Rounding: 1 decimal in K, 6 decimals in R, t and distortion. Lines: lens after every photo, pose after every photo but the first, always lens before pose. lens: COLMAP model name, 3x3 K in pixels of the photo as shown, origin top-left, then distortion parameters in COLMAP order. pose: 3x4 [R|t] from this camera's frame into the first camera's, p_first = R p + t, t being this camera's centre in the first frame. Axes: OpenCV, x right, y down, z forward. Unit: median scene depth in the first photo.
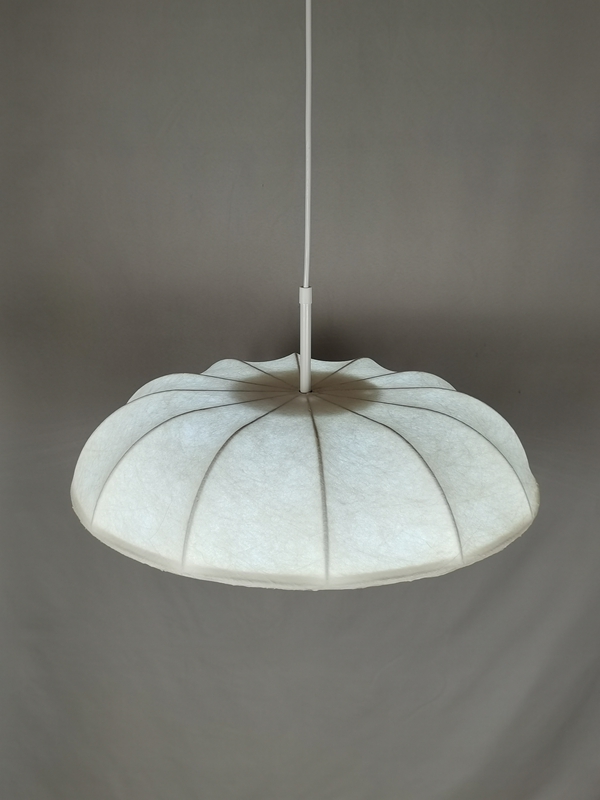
lens RADIAL K [[997.9, 0, 300.0], [0, 997.9, 400.0], [0, 0, 1]] dist [0.077249, -0.009359]
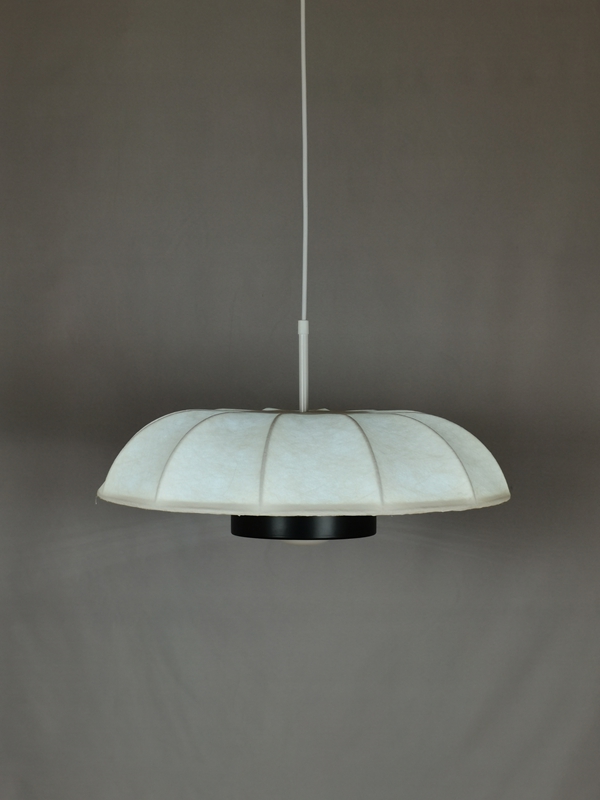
lens RADIAL K [[1309.0, 0, 300.0], [0, 1309.0, 400.0], [0, 0, 1]] dist [0.013520, 0.006886]
pose [[0.966506, -0.009779, 0.256458, -0.464050], [0.082139, 0.958499, -0.273006, 0.467619], [-0.243145, 0.284927, 0.927198, -0.482413]]
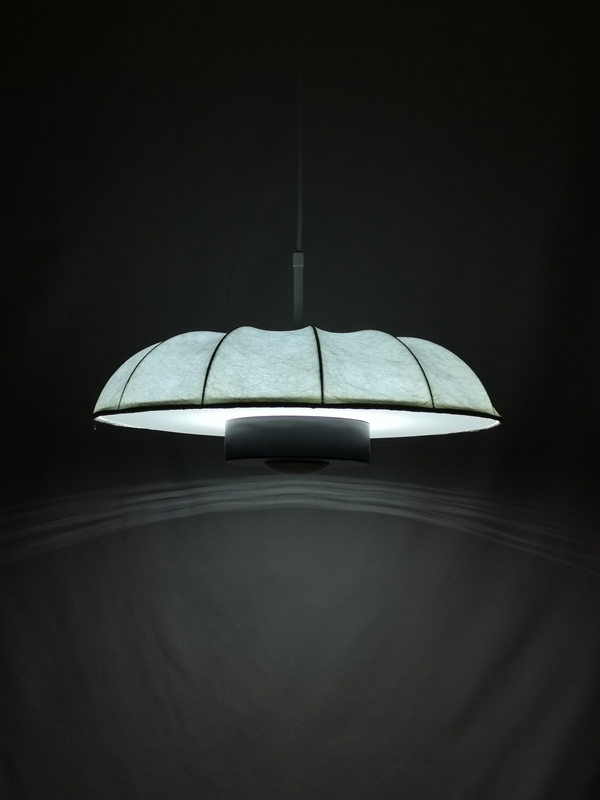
lens RADIAL K [[1309.0, 0, 300.0], [0, 1309.0, 400.0], [0, 0, 1]] dist [0.013520, 0.006886]
pose [[0.999447, 0.003795, 0.033032, -0.051228], [0.009075, 0.924616, -0.380793, 0.760019], [-0.031987, 0.380882, 0.924070, -0.457501]]
